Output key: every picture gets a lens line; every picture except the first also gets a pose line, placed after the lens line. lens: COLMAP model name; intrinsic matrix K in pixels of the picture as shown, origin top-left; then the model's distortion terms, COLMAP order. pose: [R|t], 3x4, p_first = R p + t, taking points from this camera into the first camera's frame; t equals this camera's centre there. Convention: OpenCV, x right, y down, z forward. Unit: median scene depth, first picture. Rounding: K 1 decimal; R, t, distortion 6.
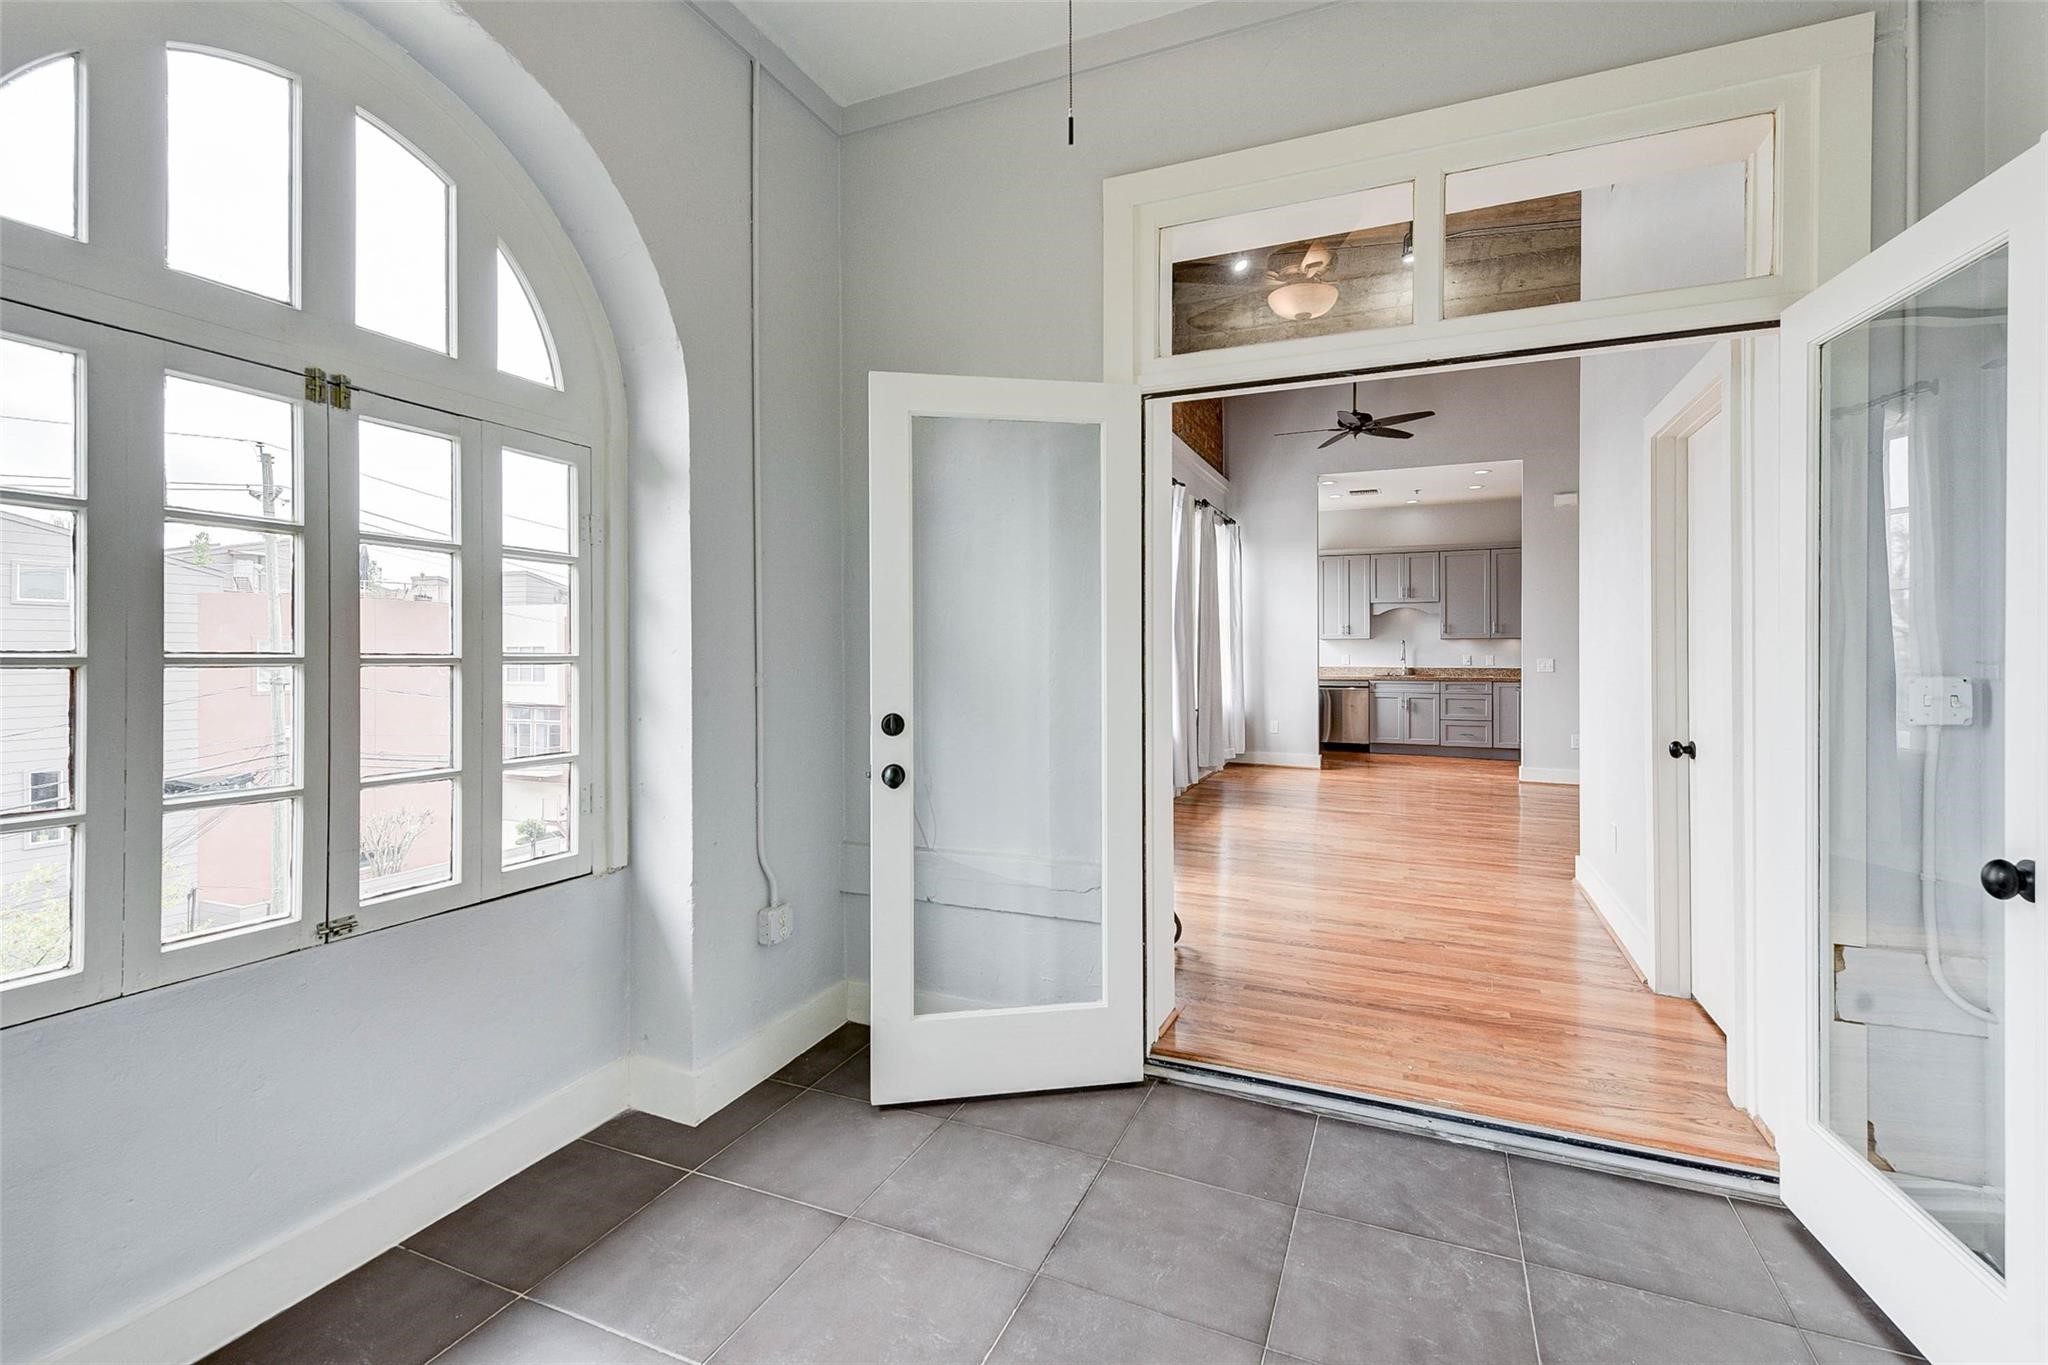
lens RADIAL K [[873.3, 0, 1022.6], [0, 873.3, 653.1], [0, 0, 1]] dist [0.001093, -0.001628]
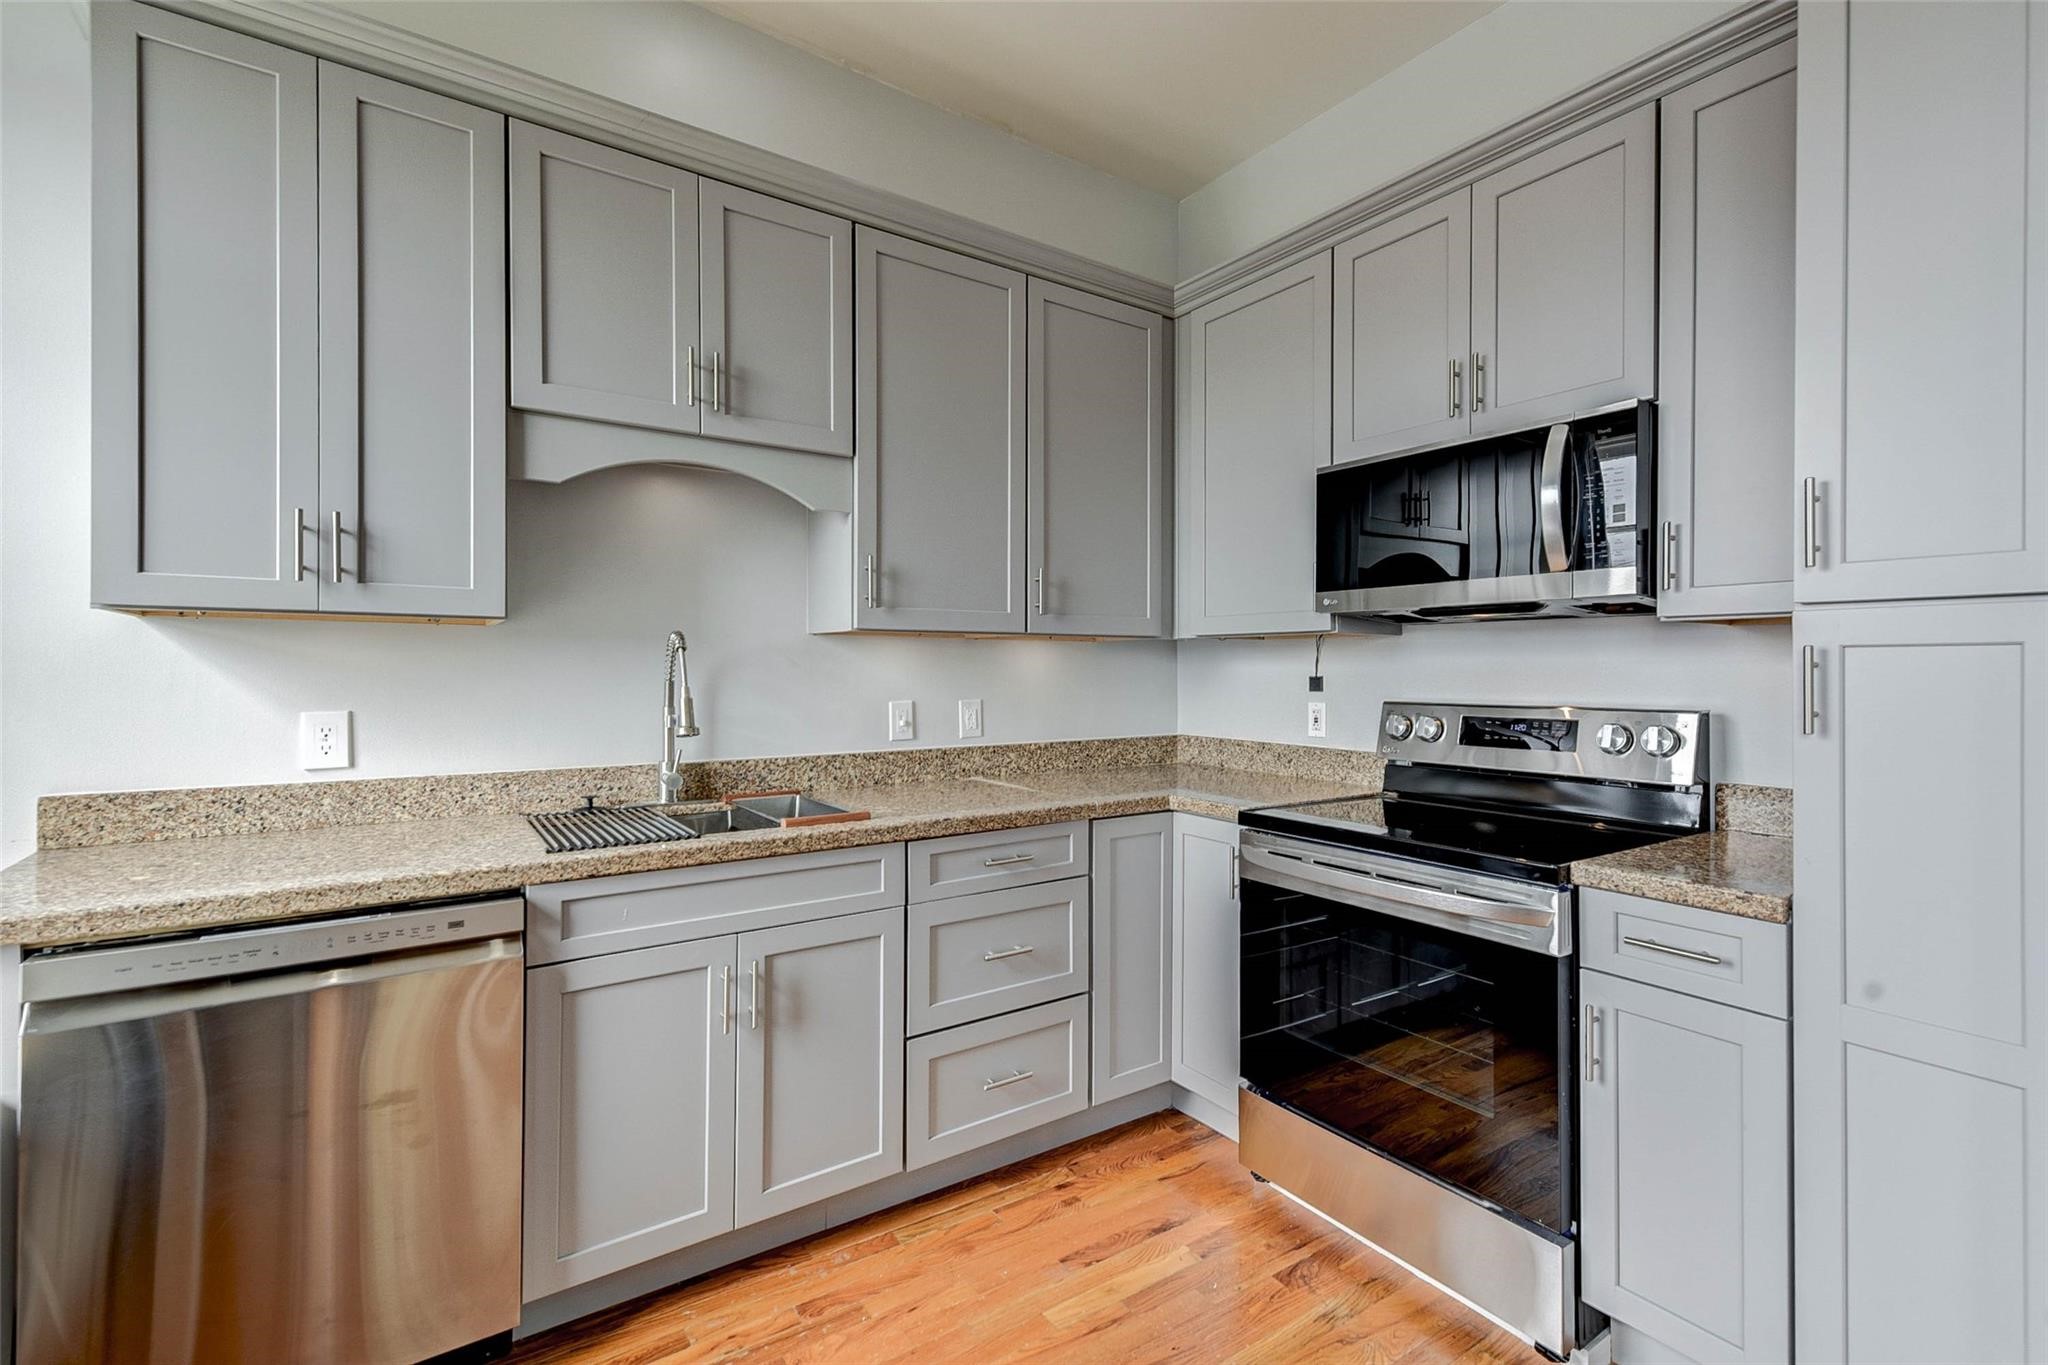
lens RADIAL K [[873.3, 0, 1019.4], [0, 873.3, 669.8], [0, 0, 1]] dist [0.001093, -0.001628]
pose [[0.535366, 0.001071, 0.844619, 0.315859], [-0.001077, 0.999999, -0.000586, -0.006237], [-0.844619, -0.000596, 0.535367, 0.844881]]
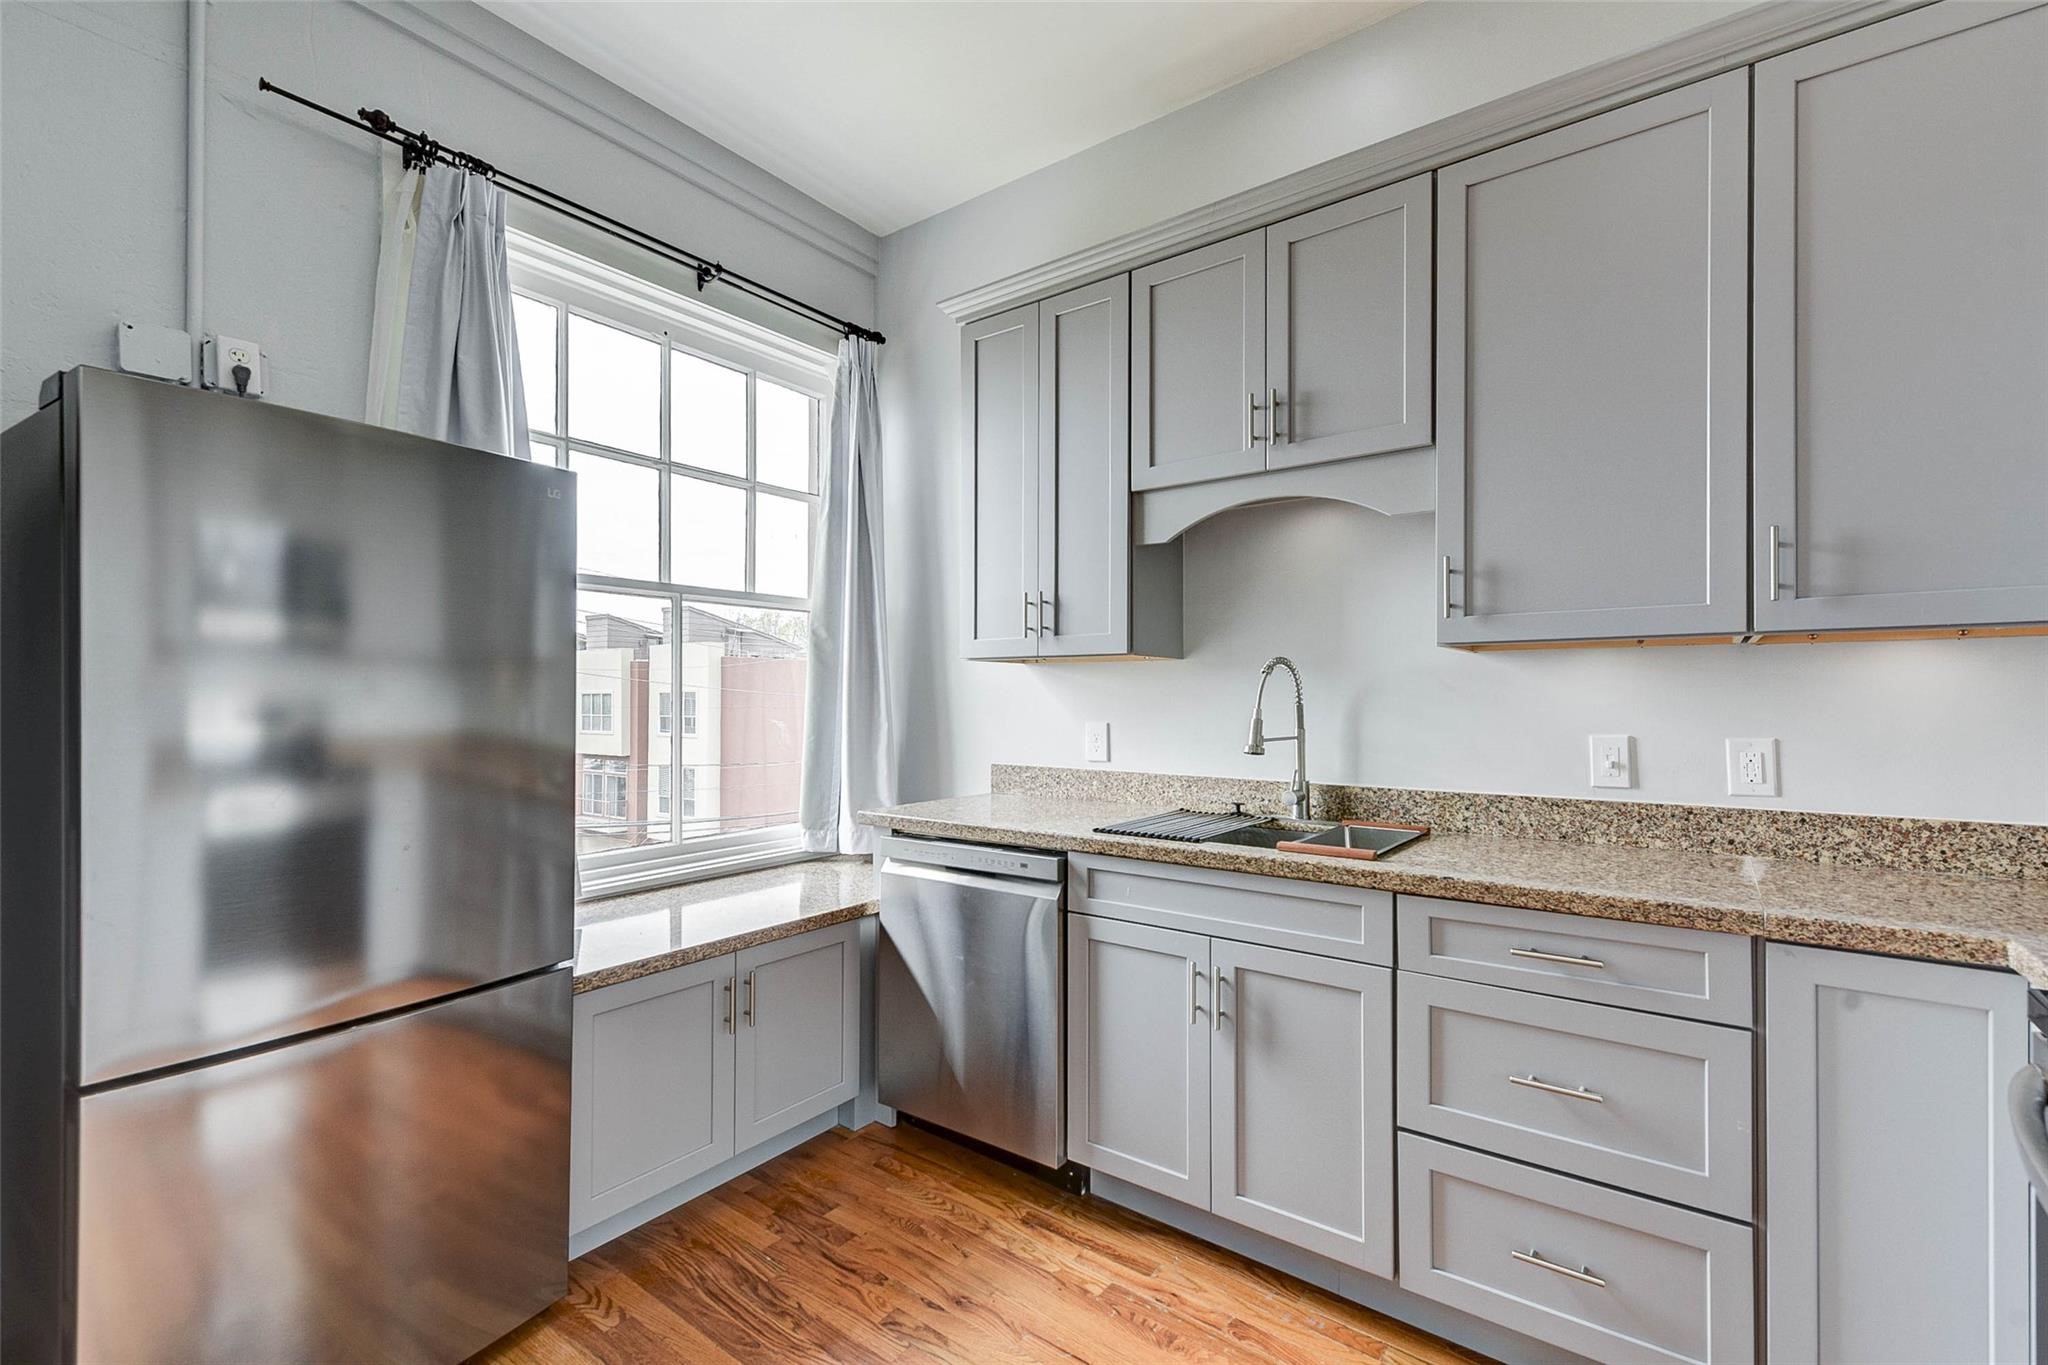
lens RADIAL K [[873.3, 0, 1033.6], [0, 873.3, 697.8], [0, 0, 1]] dist [0.001093, -0.001628]
pose [[0.976389, 0.002336, -0.216008, 0.431878], [-0.003098, 0.999990, -0.003192, -0.004260], [0.215998, 0.003785, 0.976386, 0.796204]]
